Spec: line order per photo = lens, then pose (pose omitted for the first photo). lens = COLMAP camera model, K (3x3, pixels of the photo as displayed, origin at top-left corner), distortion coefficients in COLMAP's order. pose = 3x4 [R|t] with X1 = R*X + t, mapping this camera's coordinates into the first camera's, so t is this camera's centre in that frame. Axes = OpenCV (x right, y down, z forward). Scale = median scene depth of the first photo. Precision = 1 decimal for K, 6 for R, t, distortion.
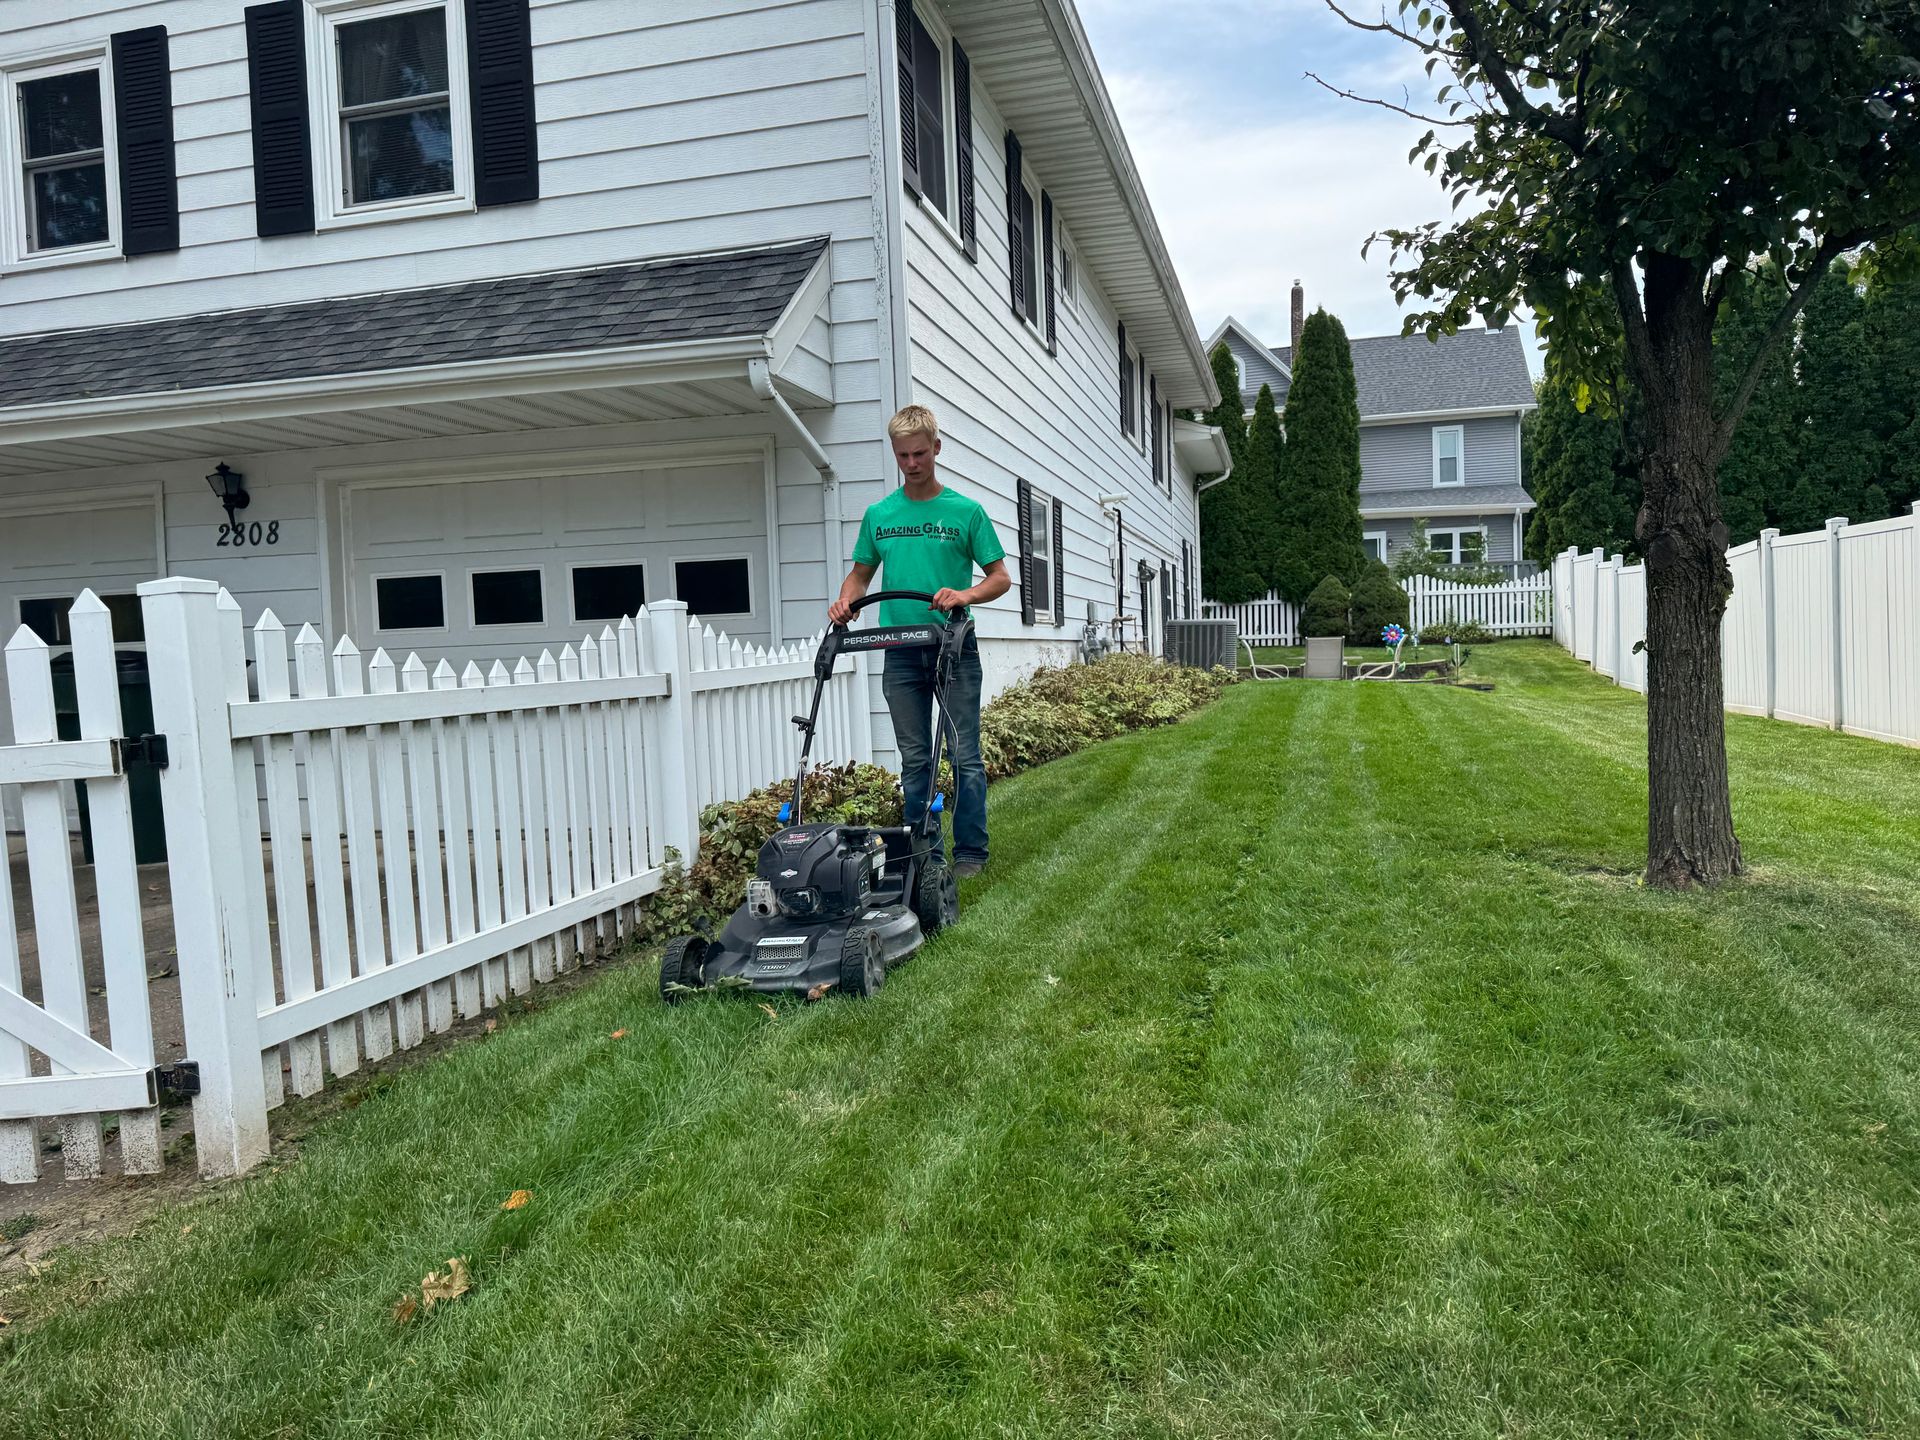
lens RADIAL K [[1471.3, 0, 960.0], [0, 1471.3, 720.0], [0, 0, 1]] dist [0.060991, -0.075577]
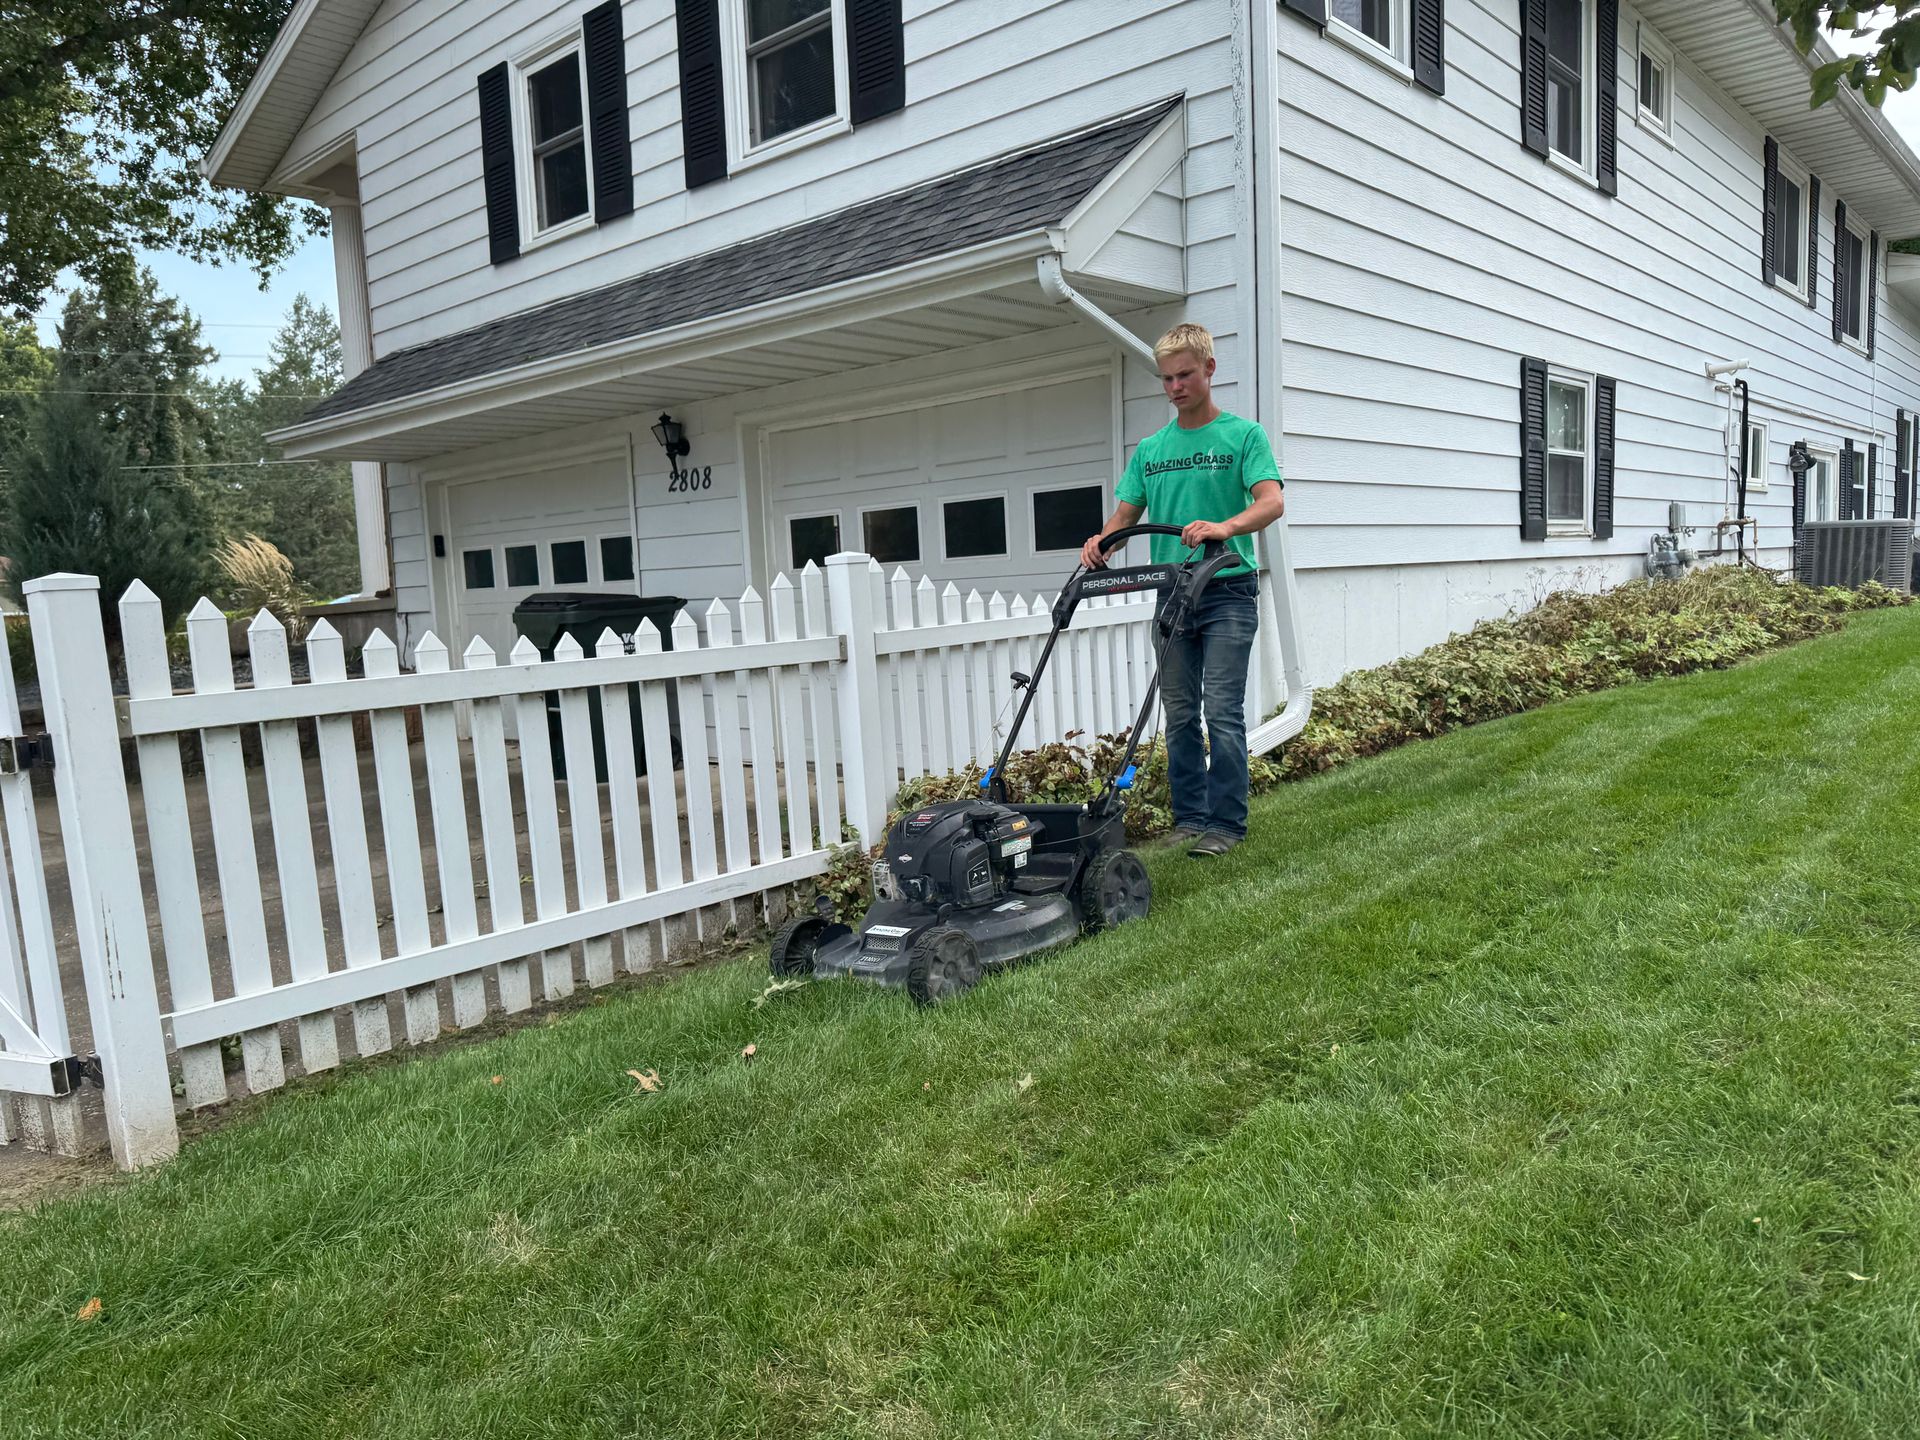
lens RADIAL K [[1396.6, 0, 999.4], [0, 1396.6, 717.2], [0, 0, 1]] dist [0.129267, -0.221642]
pose [[0.872339, 0.041602, -0.487129, 0.218451], [-0.003762, 0.996915, 0.078402, -0.035120], [0.488888, -0.066561, 0.869804, 0.217162]]
